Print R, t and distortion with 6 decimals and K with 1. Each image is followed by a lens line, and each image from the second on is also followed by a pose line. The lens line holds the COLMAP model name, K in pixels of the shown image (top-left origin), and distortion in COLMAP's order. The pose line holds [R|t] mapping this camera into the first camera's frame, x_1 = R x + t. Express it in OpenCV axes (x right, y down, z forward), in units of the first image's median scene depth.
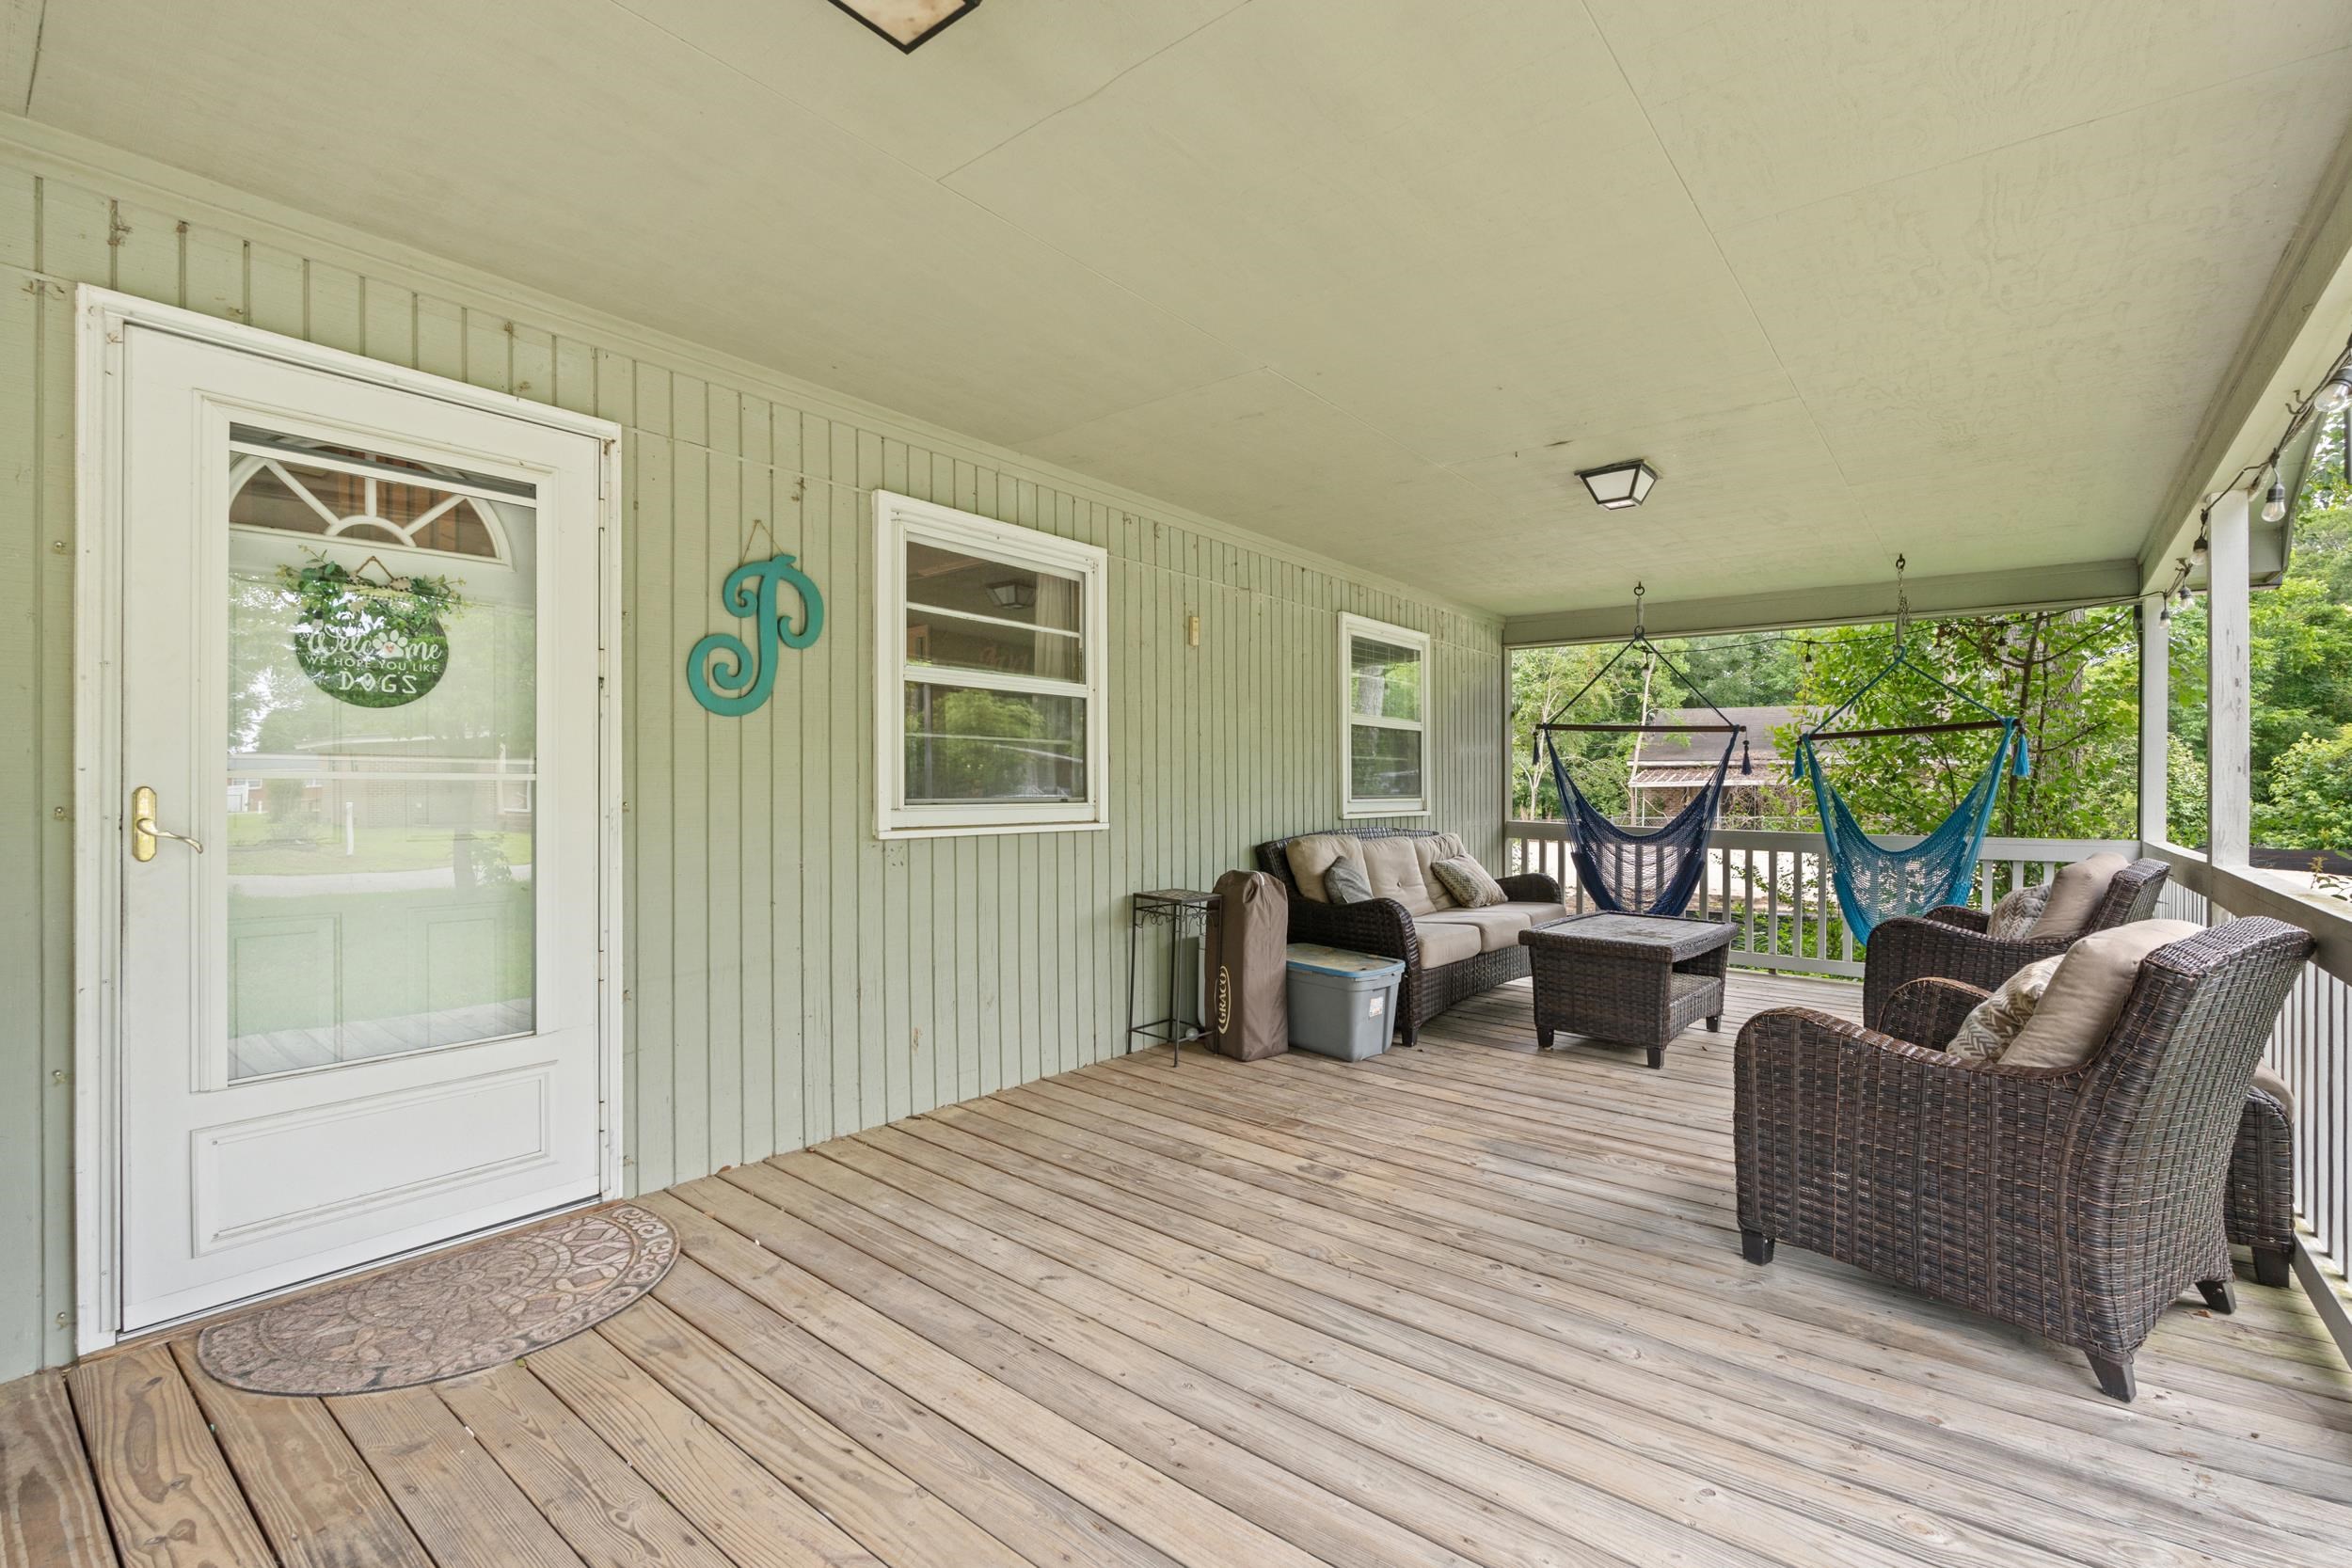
lens RADIAL K [[1042.1, 0, 1176.0], [0, 1042.1, 784.0], [0, 0, 1]] dist [0.001160, 0.000030]
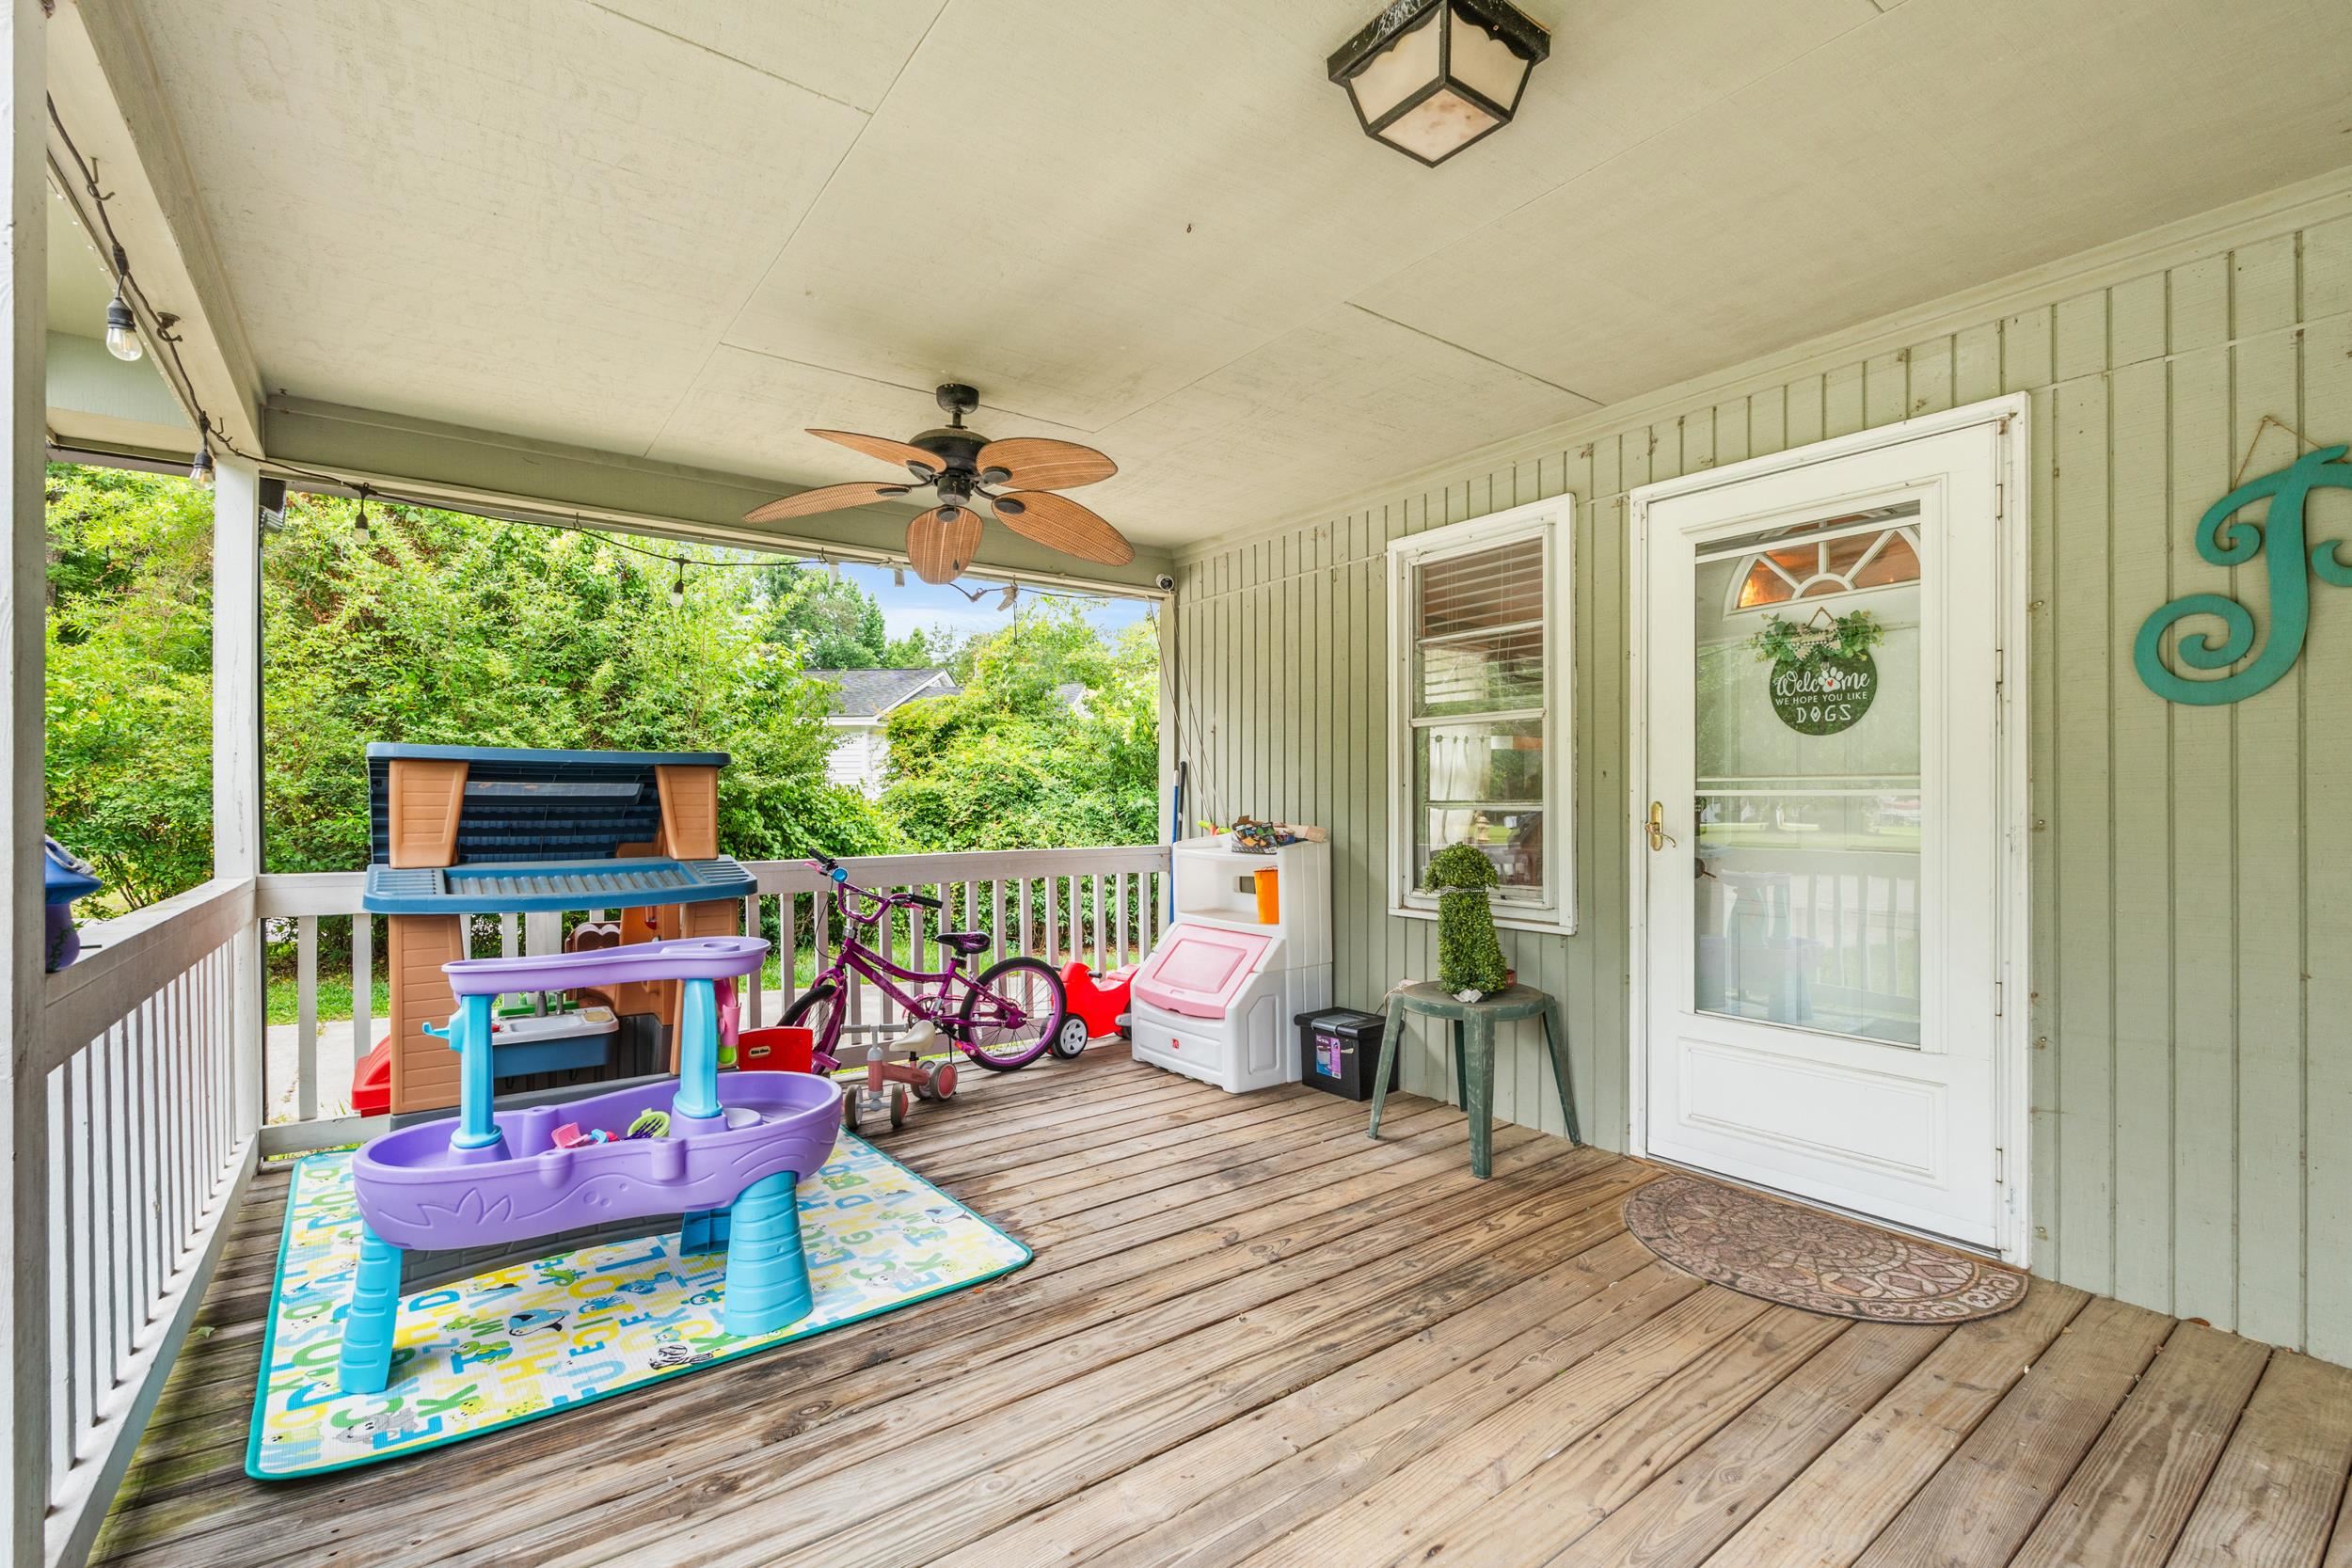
lens RADIAL K [[1029.4, 0, 1178.3], [0, 1029.4, 806.3], [0, 0, 1]] dist [0.000298, 0.000250]
pose [[-0.243916, 0.001189, -0.969796, 0.528886], [-0.001200, 0.999998, 0.001528, 0.006026], [0.969796, 0.001536, -0.243914, 0.564199]]
